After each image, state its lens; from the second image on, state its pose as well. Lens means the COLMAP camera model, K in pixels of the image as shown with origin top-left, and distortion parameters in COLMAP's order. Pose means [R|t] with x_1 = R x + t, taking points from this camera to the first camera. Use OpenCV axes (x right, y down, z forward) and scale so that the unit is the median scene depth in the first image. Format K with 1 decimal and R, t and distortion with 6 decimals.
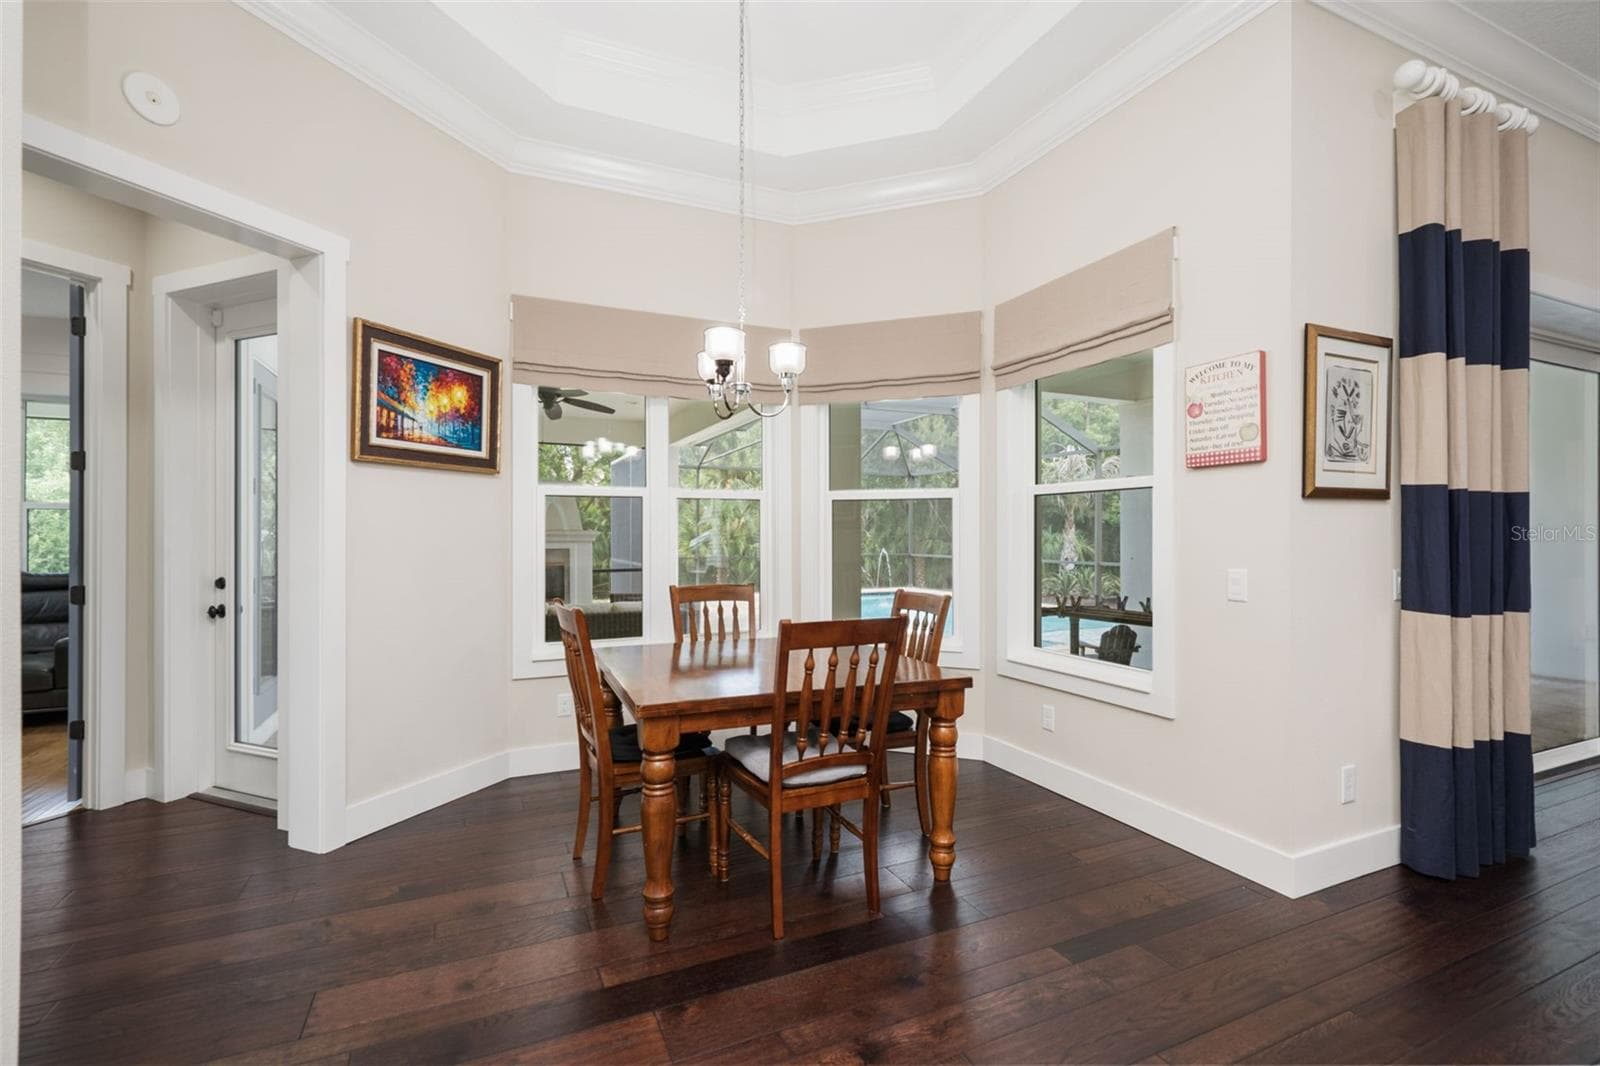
lens RADIAL K [[738.4, 0, 791.9], [0, 738.4, 528.2], [0, 0, 1]] dist [0.000468, -0.000165]
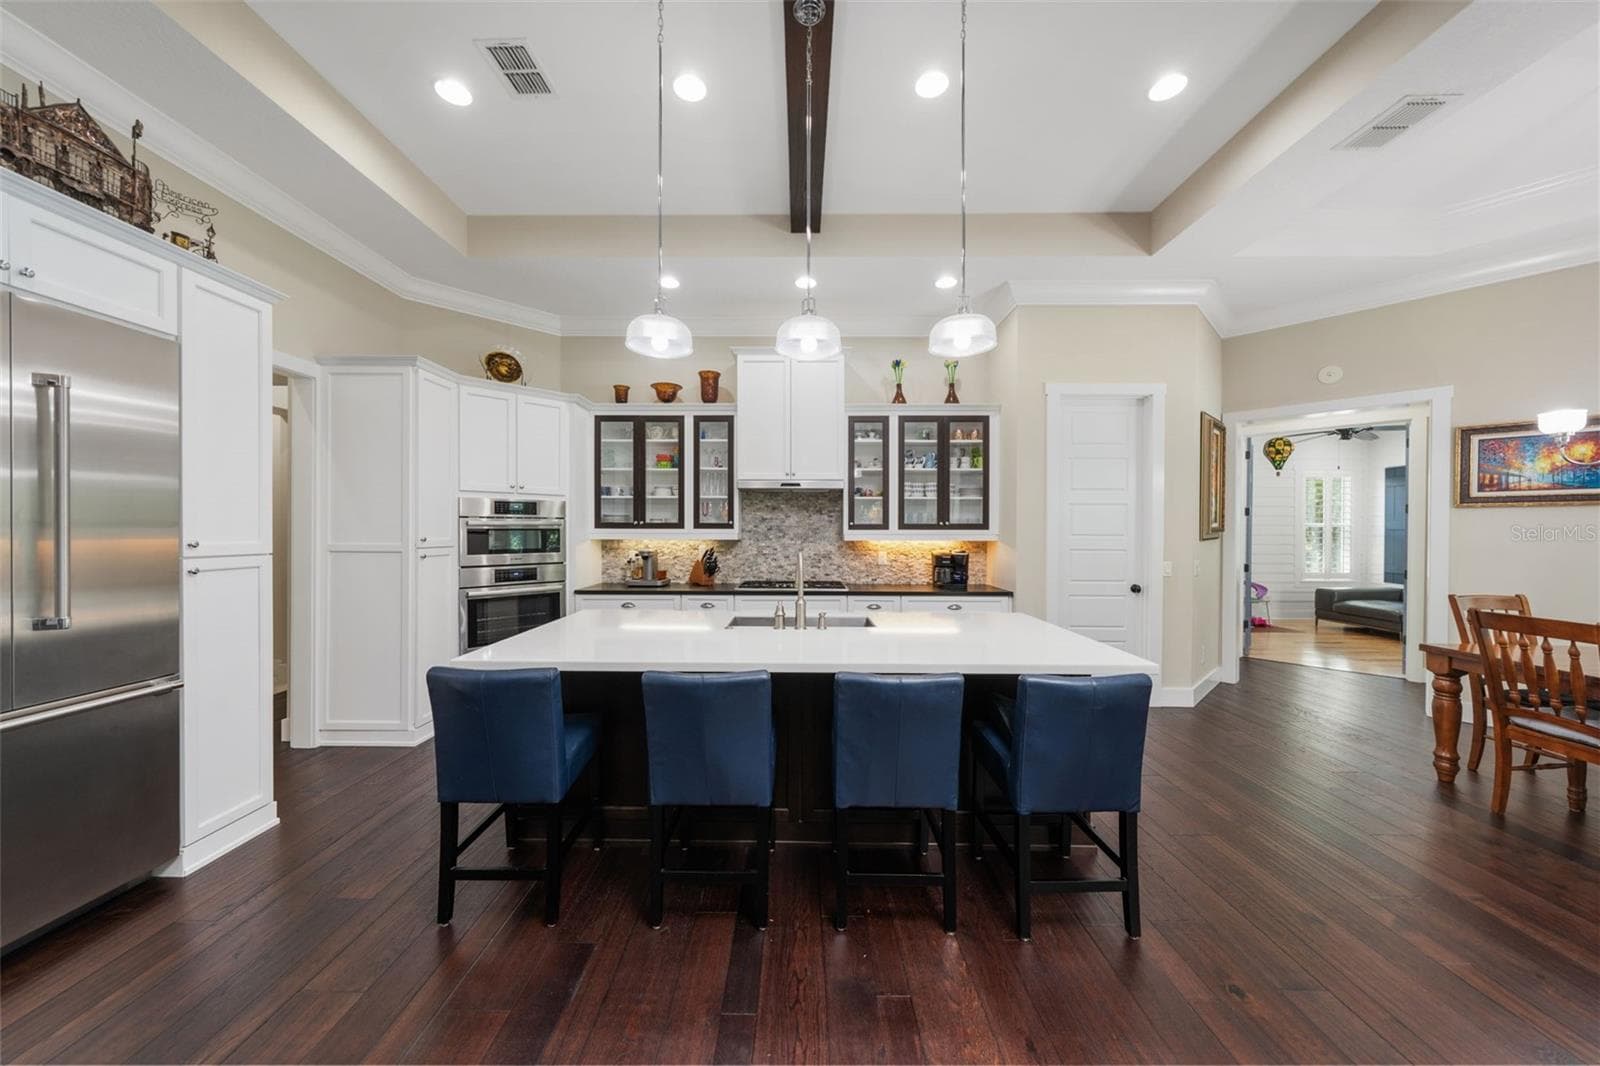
lens RADIAL K [[543.8, 0, 798.3], [0, 543.8, 533.7], [0, 0, 1]] dist [-0.002491, -0.000018]
pose [[-0.408297, 0.003866, -0.912841, 1.204831], [0.002642, 0.999992, 0.003054, -0.034903], [0.912845, -0.001165, -0.408304, 0.083910]]
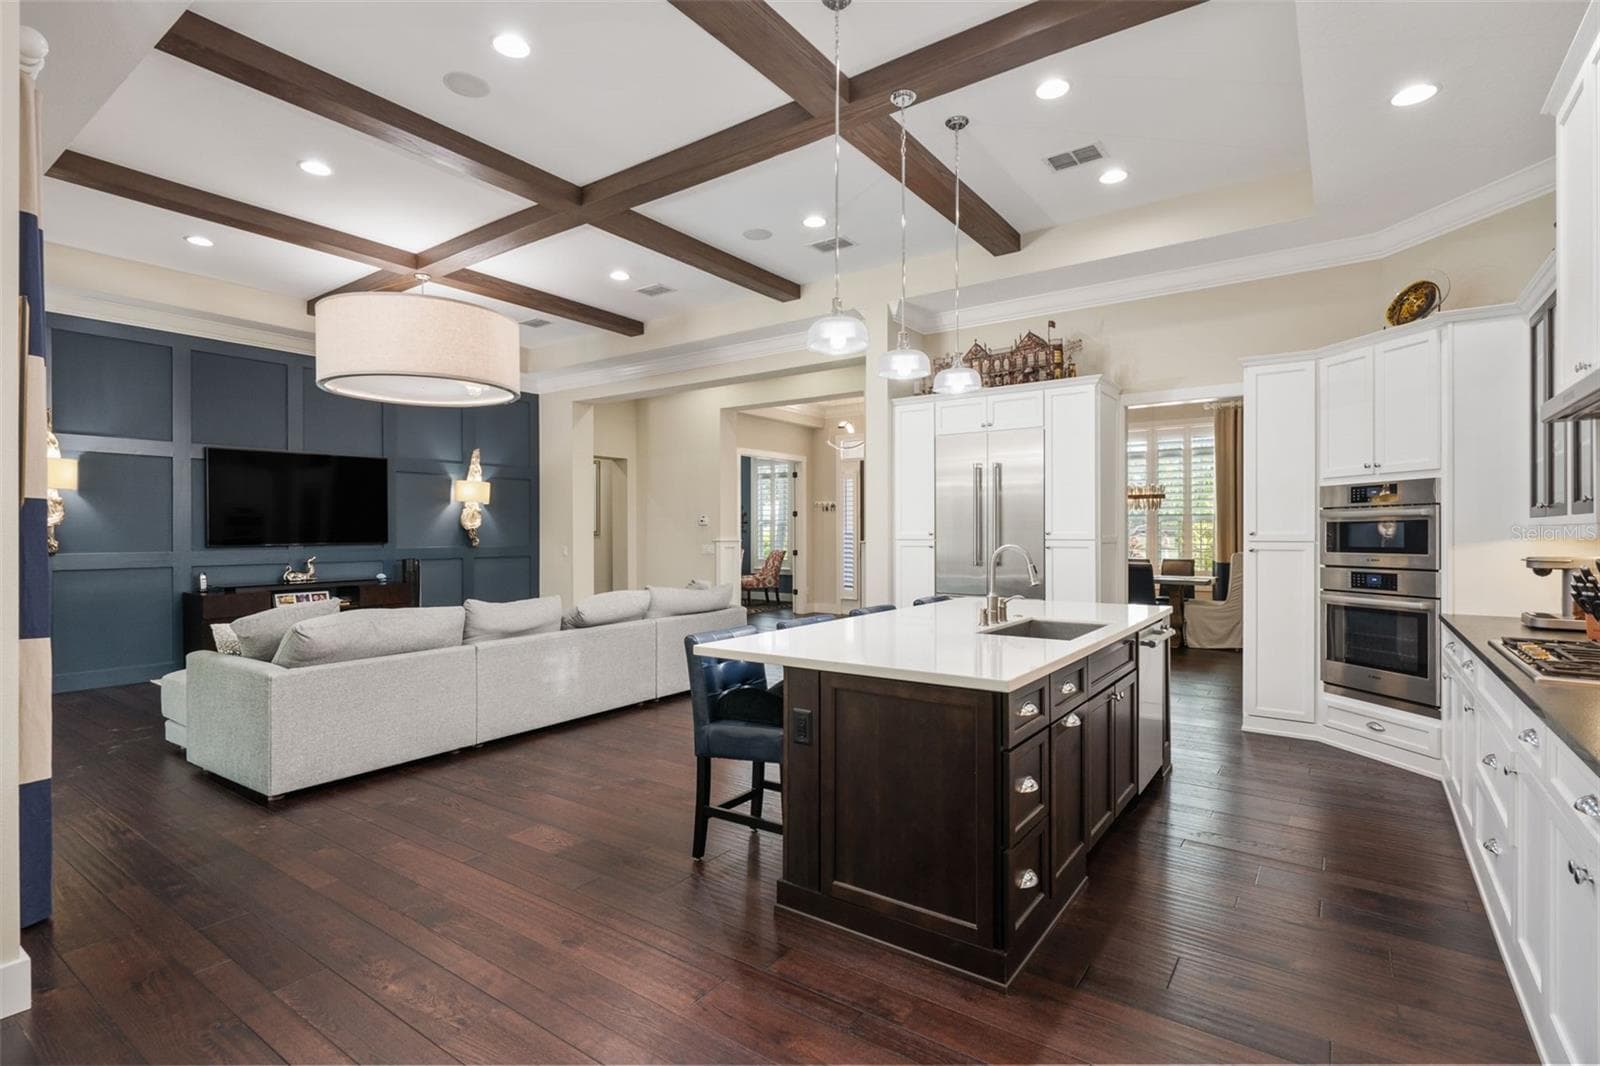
lens RADIAL K [[764.1, 0, 796.2], [0, 764.1, 532.5], [0, 0, 1]] dist [-0.002752, -0.000747]
pose [[-0.512115, 0.000565, 0.858917, -0.377621], [-0.004042, 0.999987, -0.003067, -0.014407], [-0.858907, -0.005042, -0.512106, 0.568043]]
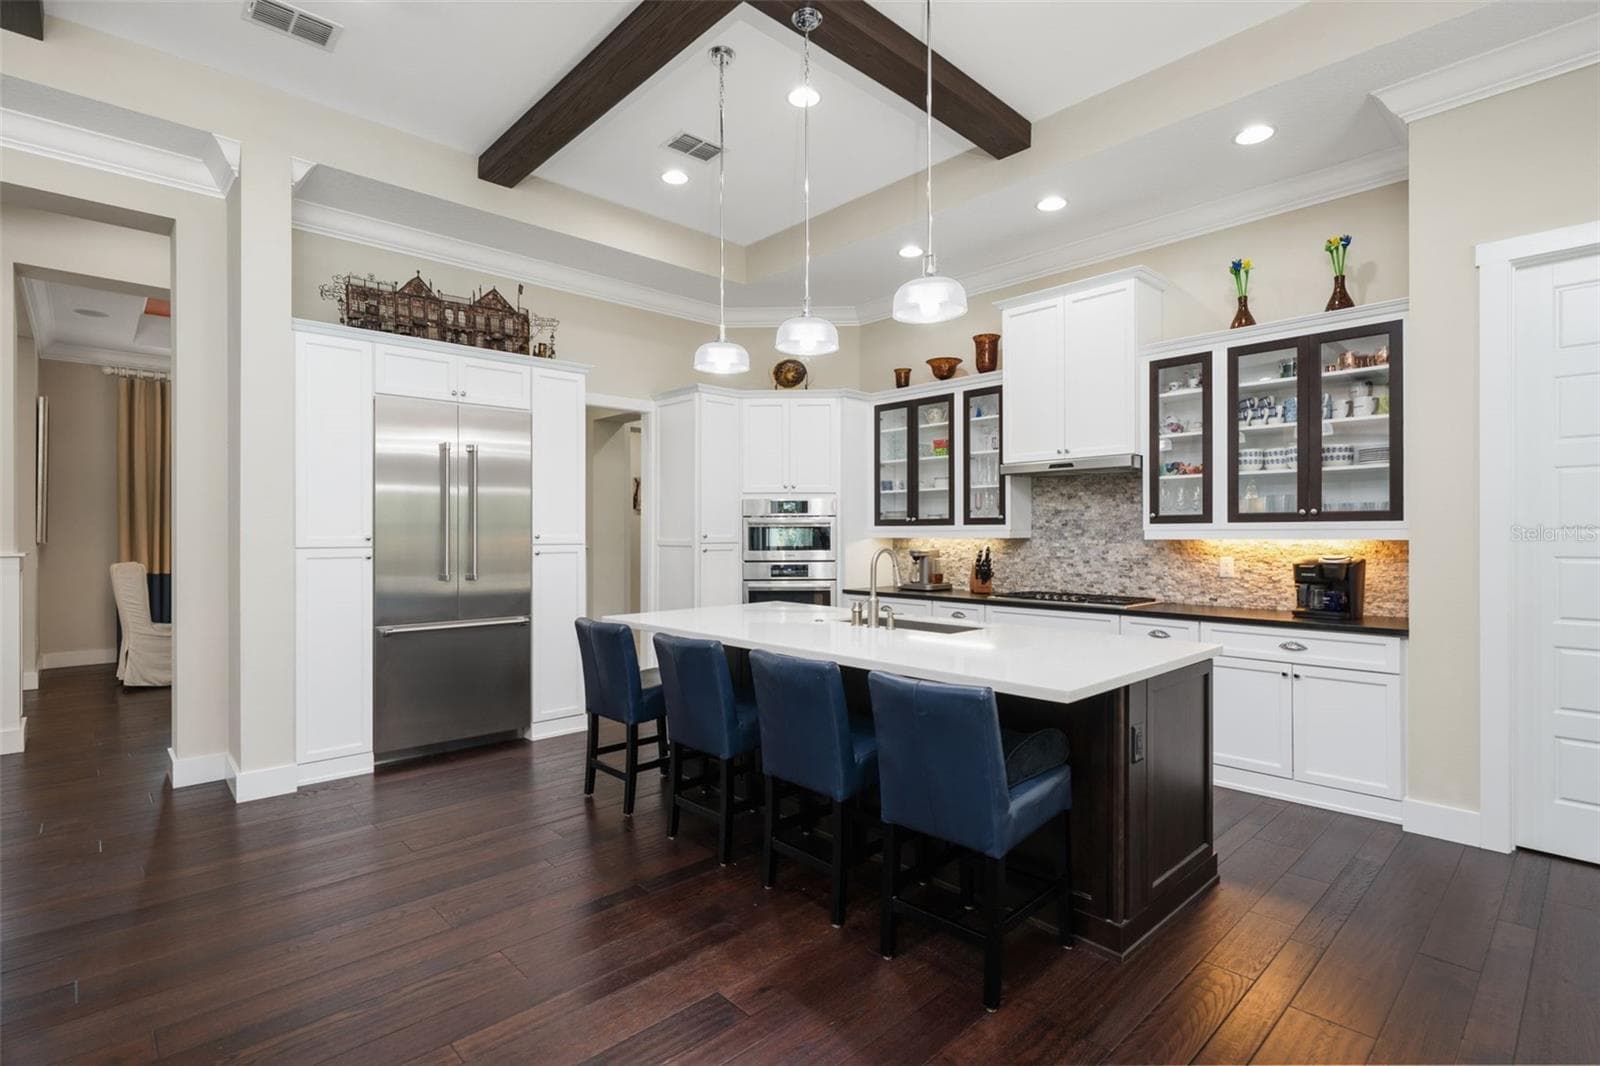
lens RADIAL K [[765.3, 0, 796.7], [0, 765.3, 531.0], [0, 0, 1]] dist [0.004004, 0.000187]
pose [[-0.941805, 0.000727, -0.336158, 0.919312], [0.003981, 0.999952, -0.008990, -0.016626], [0.336135, -0.009805, -0.941763, 0.756488]]
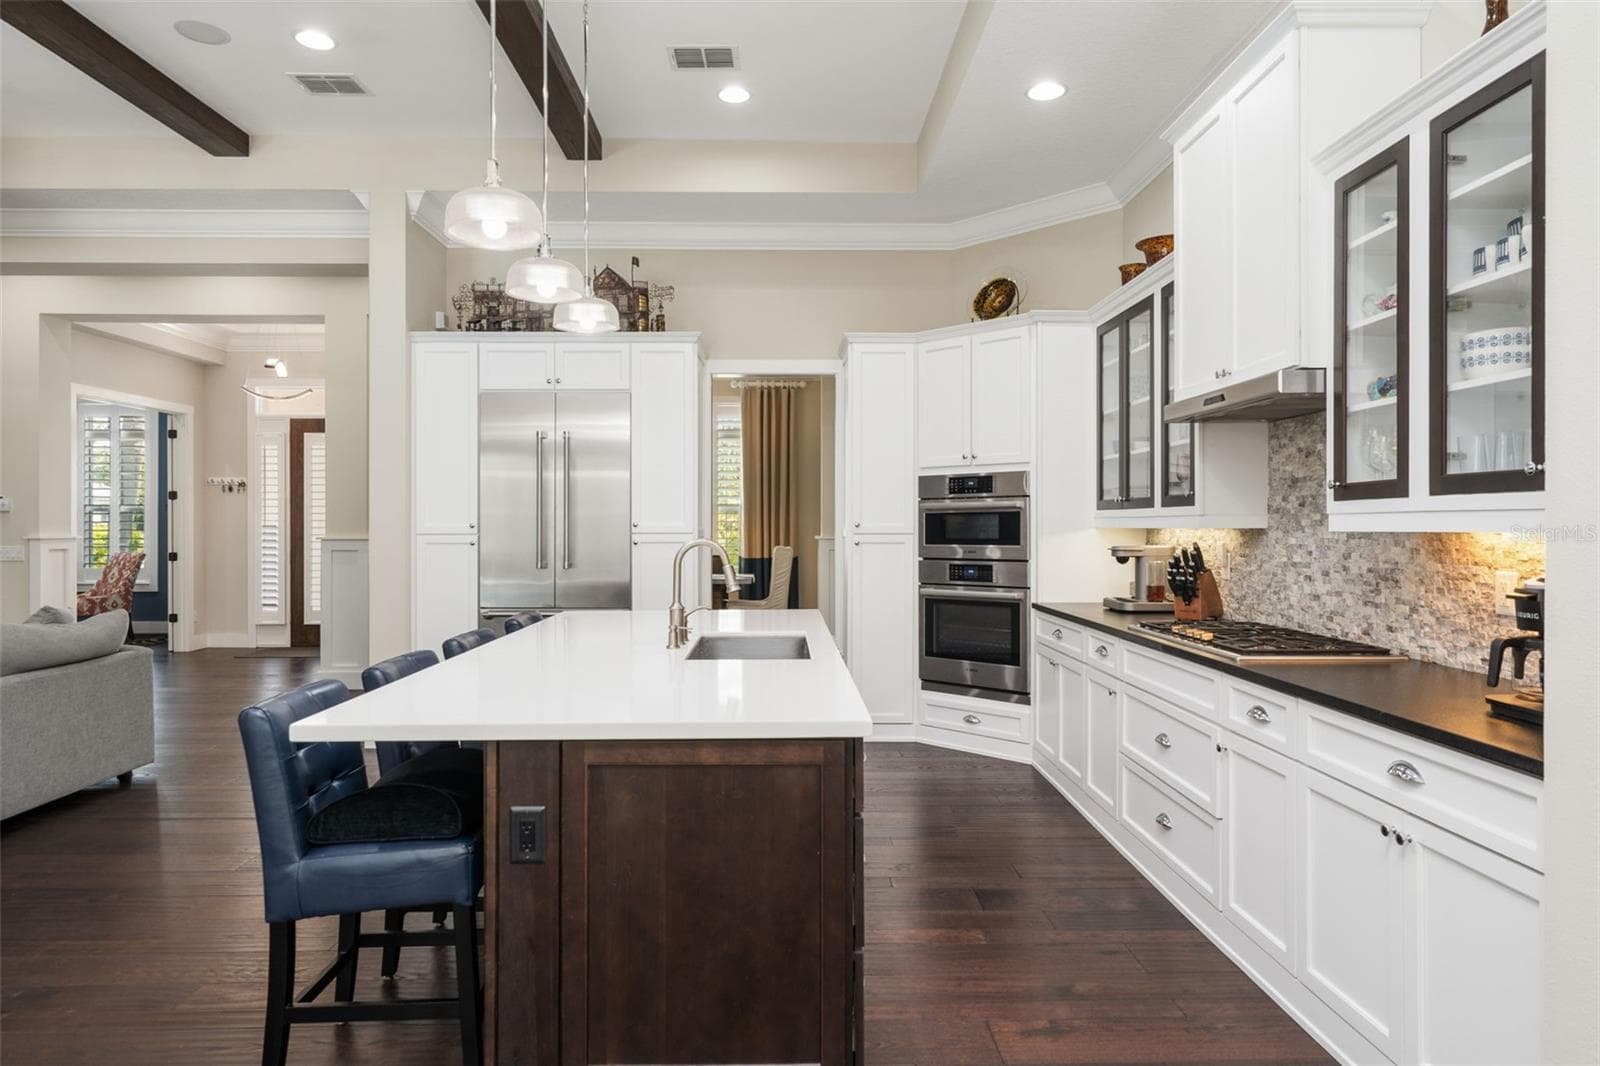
lens RADIAL K [[948.0, 0, 797.8], [0, 948.0, 522.8], [0, 0, 1]] dist [0.006283, 0.000528]
pose [[-0.924340, 0.001482, 0.381567, -0.083630], [-0.001477, 0.999971, -0.007461, -0.011685], [-0.381567, -0.007460, -0.924311, 0.657546]]
